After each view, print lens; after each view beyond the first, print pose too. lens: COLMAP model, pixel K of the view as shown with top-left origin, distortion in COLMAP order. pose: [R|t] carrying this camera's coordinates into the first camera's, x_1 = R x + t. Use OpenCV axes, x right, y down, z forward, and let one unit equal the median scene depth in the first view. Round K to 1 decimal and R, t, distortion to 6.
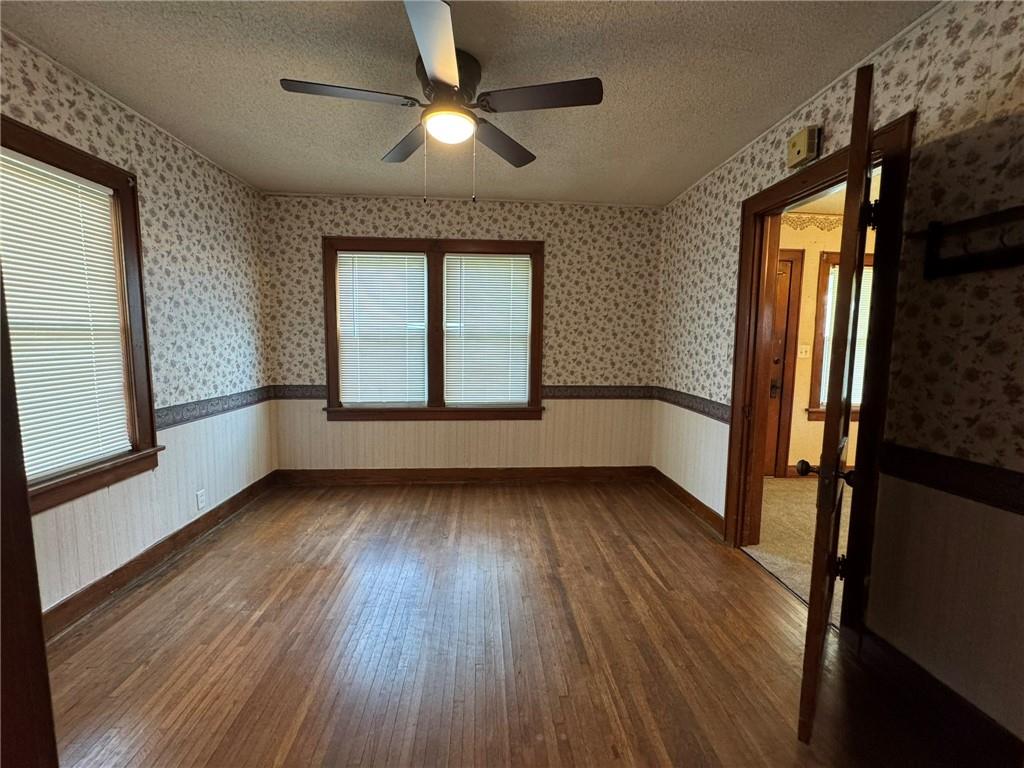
lens RADIAL K [[408.9, 0, 509.9], [0, 408.9, 382.8], [0, 0, 1]] dist [0.001386, 0.000300]
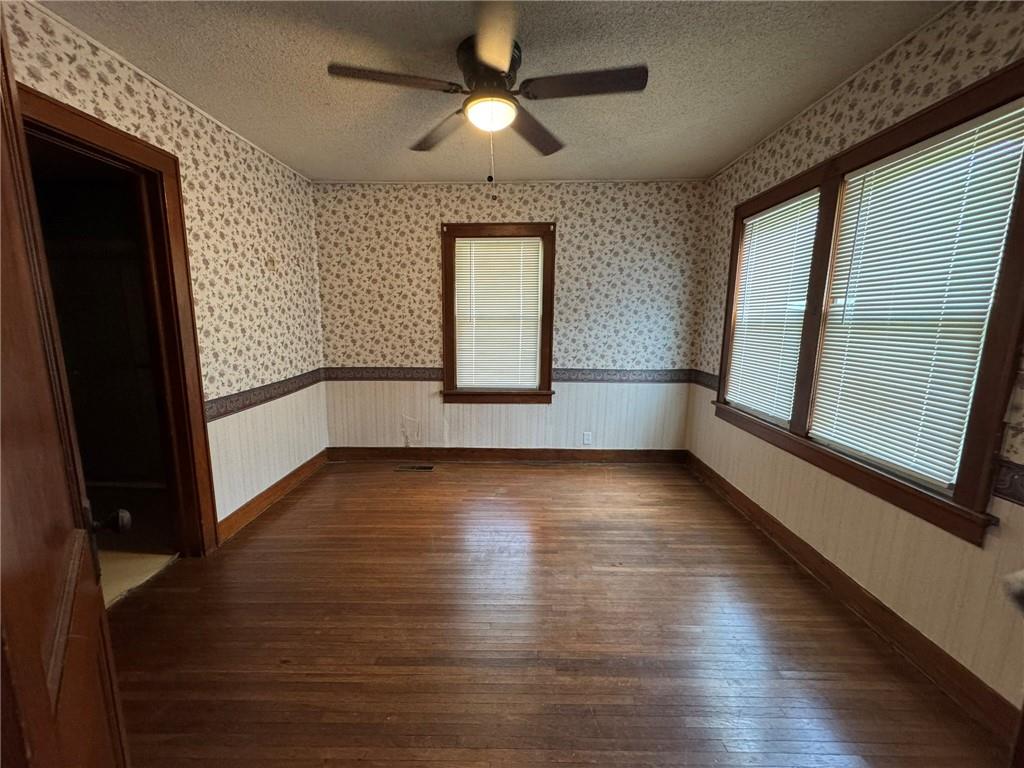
lens RADIAL K [[408.9, 0, 511.9], [0, 408.9, 383.6], [0, 0, 1]] dist [0.001386, 0.000300]
pose [[-0.074668, 0.151281, -0.985667, 0.571337], [-0.107849, 0.981403, 0.158797, -0.087372], [0.991359, 0.118161, -0.056964, 0.723455]]
